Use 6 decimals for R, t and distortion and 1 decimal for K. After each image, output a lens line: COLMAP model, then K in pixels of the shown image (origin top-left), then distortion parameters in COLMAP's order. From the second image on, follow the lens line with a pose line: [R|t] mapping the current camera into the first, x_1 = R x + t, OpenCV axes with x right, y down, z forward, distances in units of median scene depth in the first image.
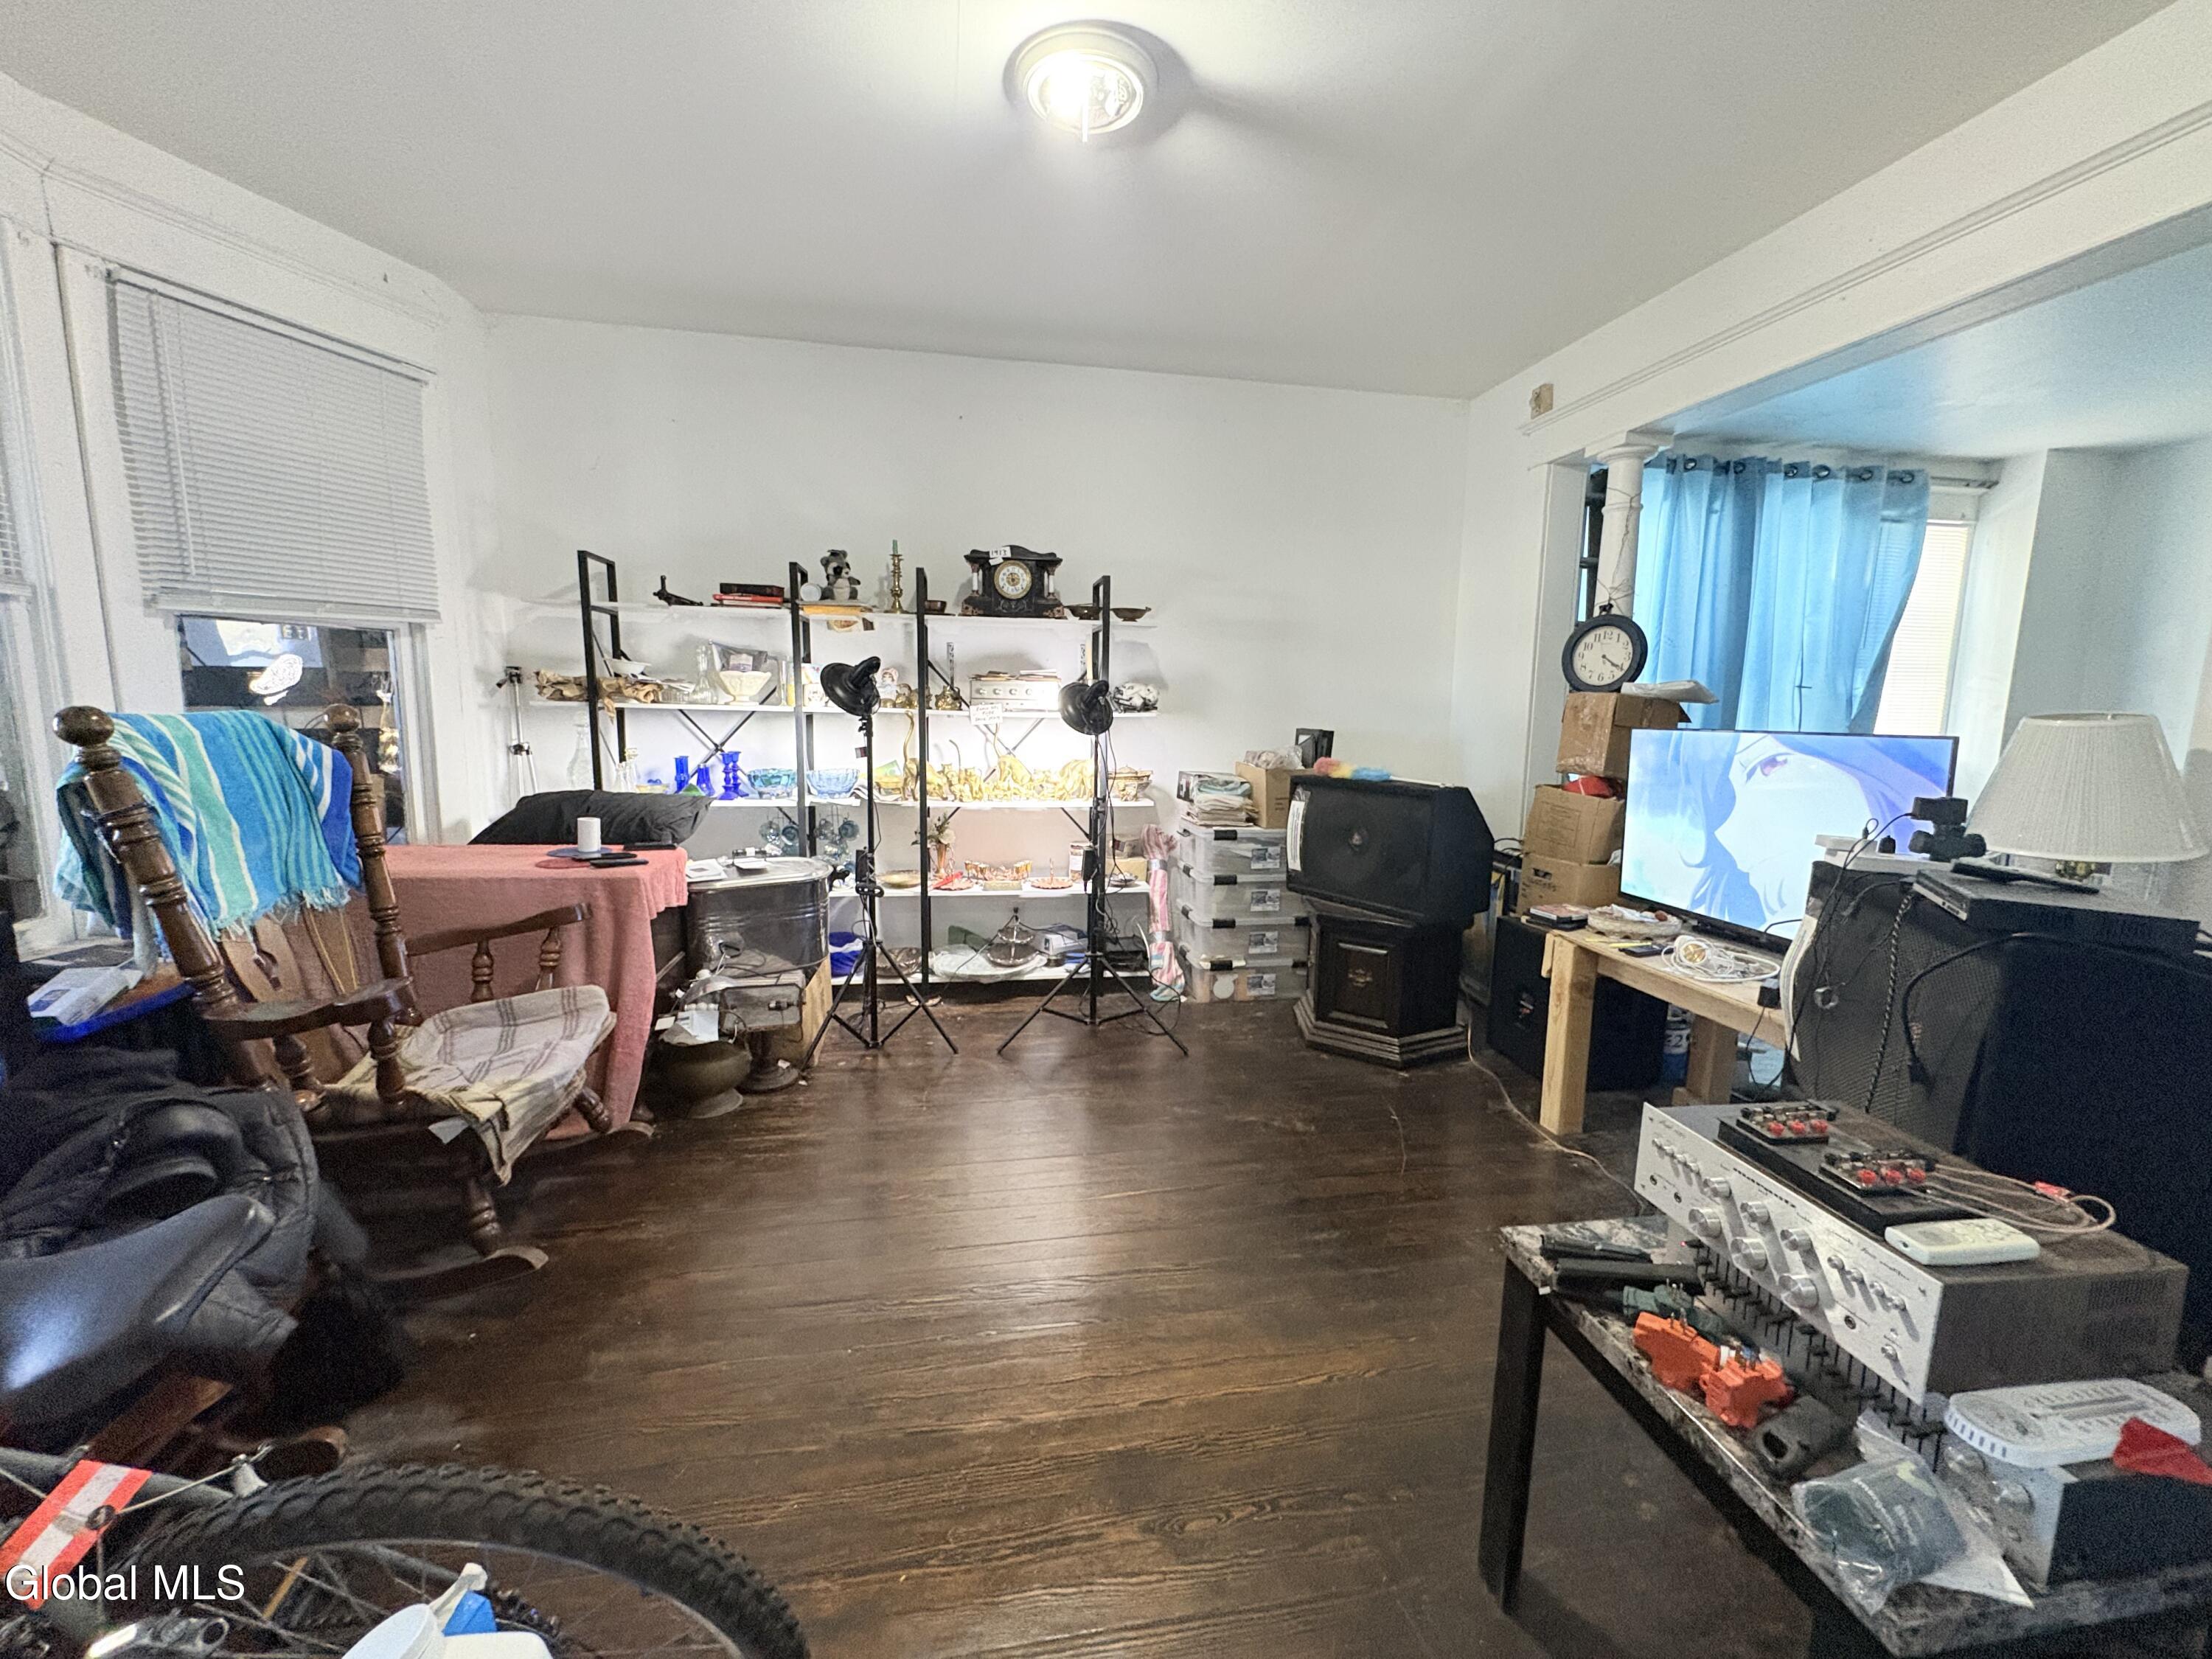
lens RADIAL K [[885.1, 0, 1106.9], [0, 885.1, 820.8], [0, 0, 1]] dist [-0.001625, 0.000342]
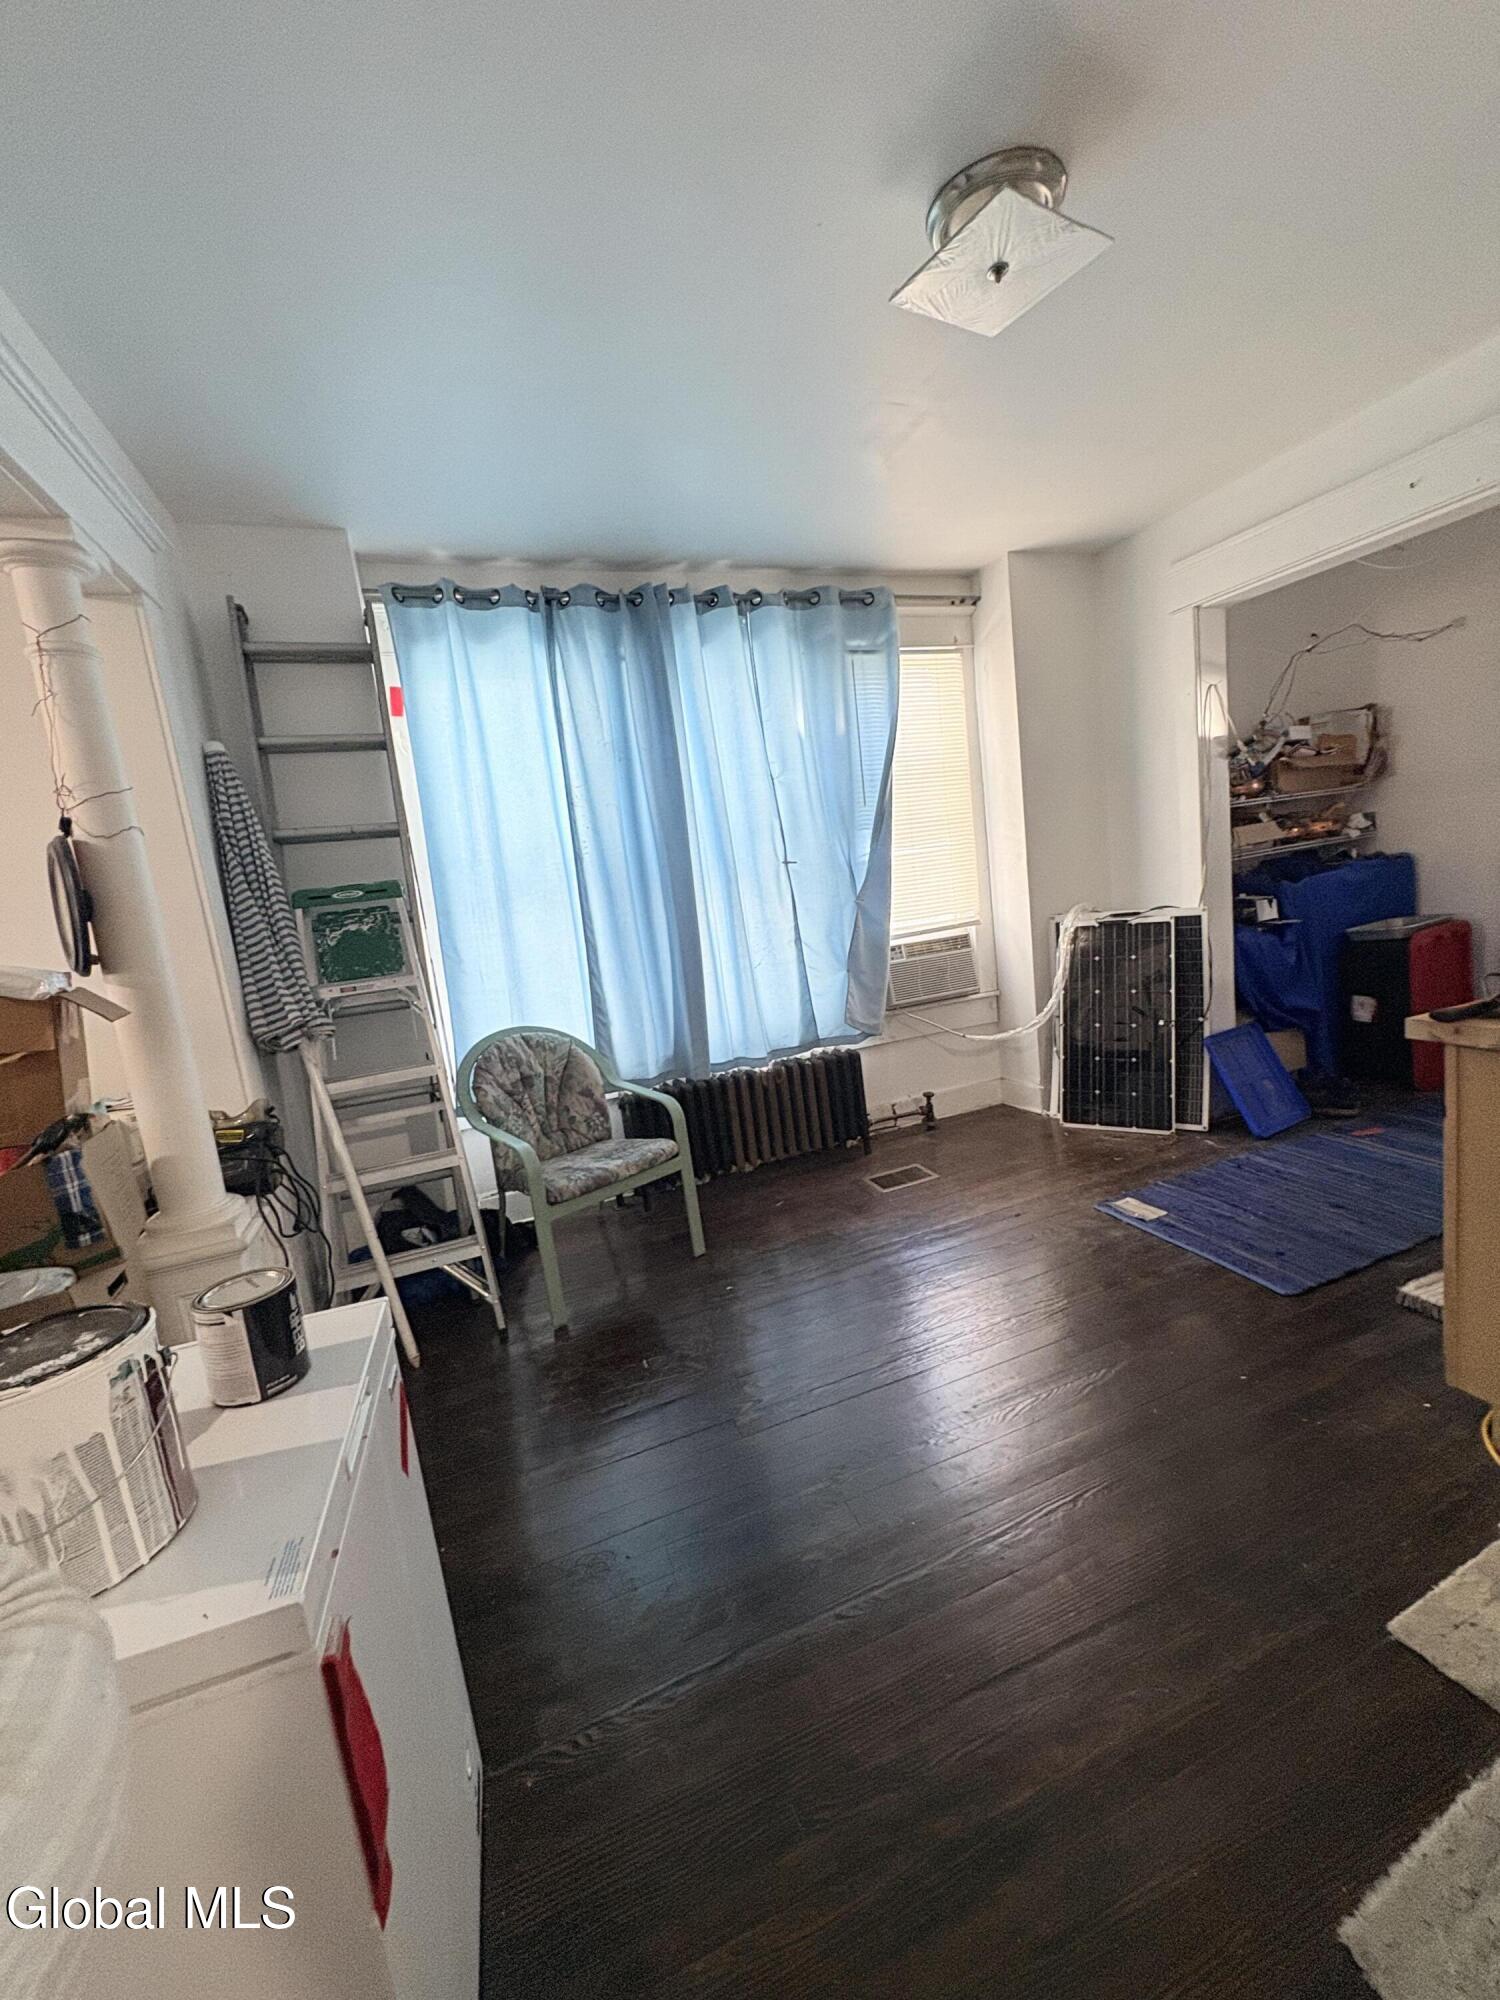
lens RADIAL K [[800.2, 0, 761.0], [0, 800.2, 991.1], [0, 0, 1]] dist [-0.001625, 0.000342]
pose [[0.975964, -0.143900, 0.163665, 0.629153], [0.135926, 0.988962, 0.058979, -0.078581], [-0.170345, -0.035315, 0.984751, 0.255937]]
